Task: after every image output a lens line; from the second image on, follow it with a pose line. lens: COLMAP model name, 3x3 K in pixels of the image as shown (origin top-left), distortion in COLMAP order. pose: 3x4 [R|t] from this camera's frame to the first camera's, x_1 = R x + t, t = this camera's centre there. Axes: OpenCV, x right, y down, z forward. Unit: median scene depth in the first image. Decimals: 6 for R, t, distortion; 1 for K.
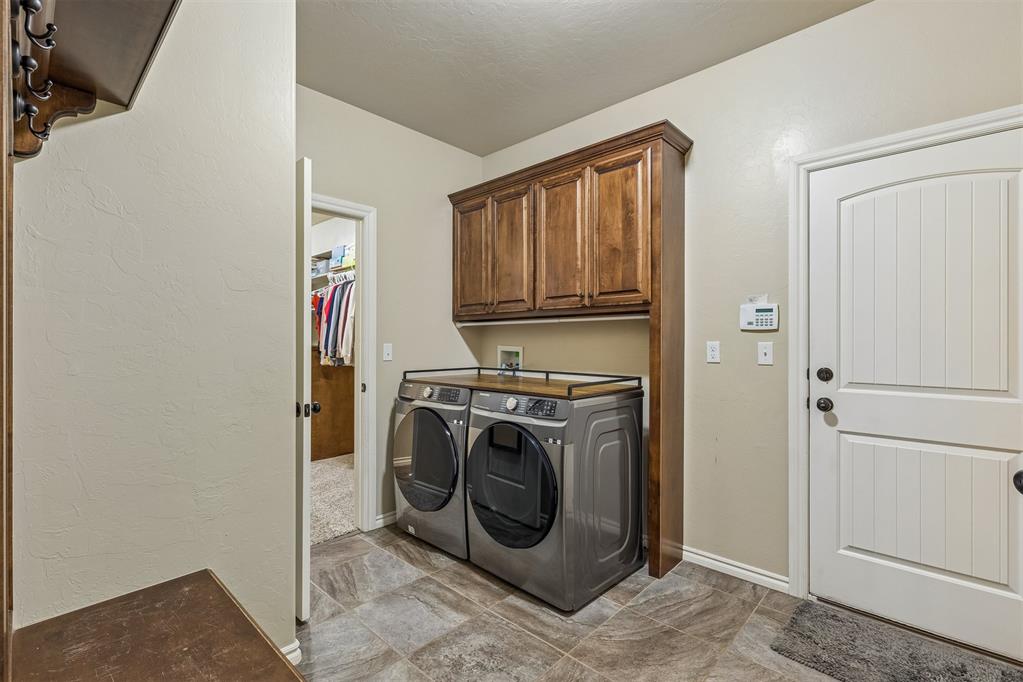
lens RADIAL K [[466.1, 0, 510.6], [0, 466.1, 338.5], [0, 0, 1]] dist [0.005585, -0.000191]
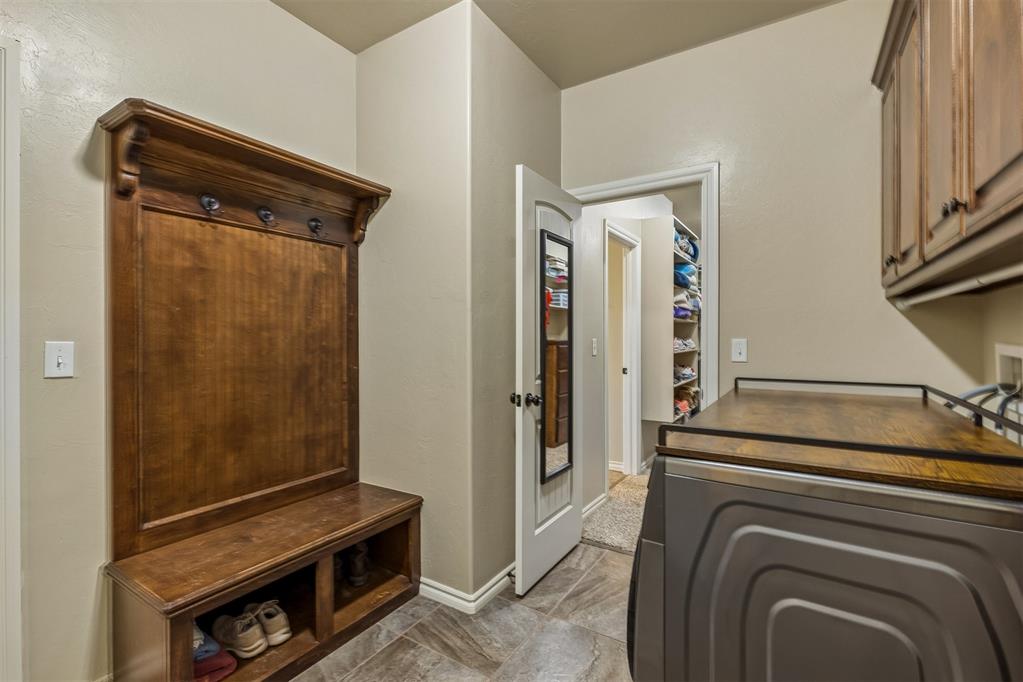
lens RADIAL K [[466.1, 0, 508.1], [0, 466.1, 338.2], [0, 0, 1]] dist [0.005585, -0.000191]
pose [[0.176048, -0.002277, -0.984379, 0.591174], [0.006765, 0.999977, -0.001103, 0.011710], [0.984358, -0.006465, 0.176059, 0.754955]]
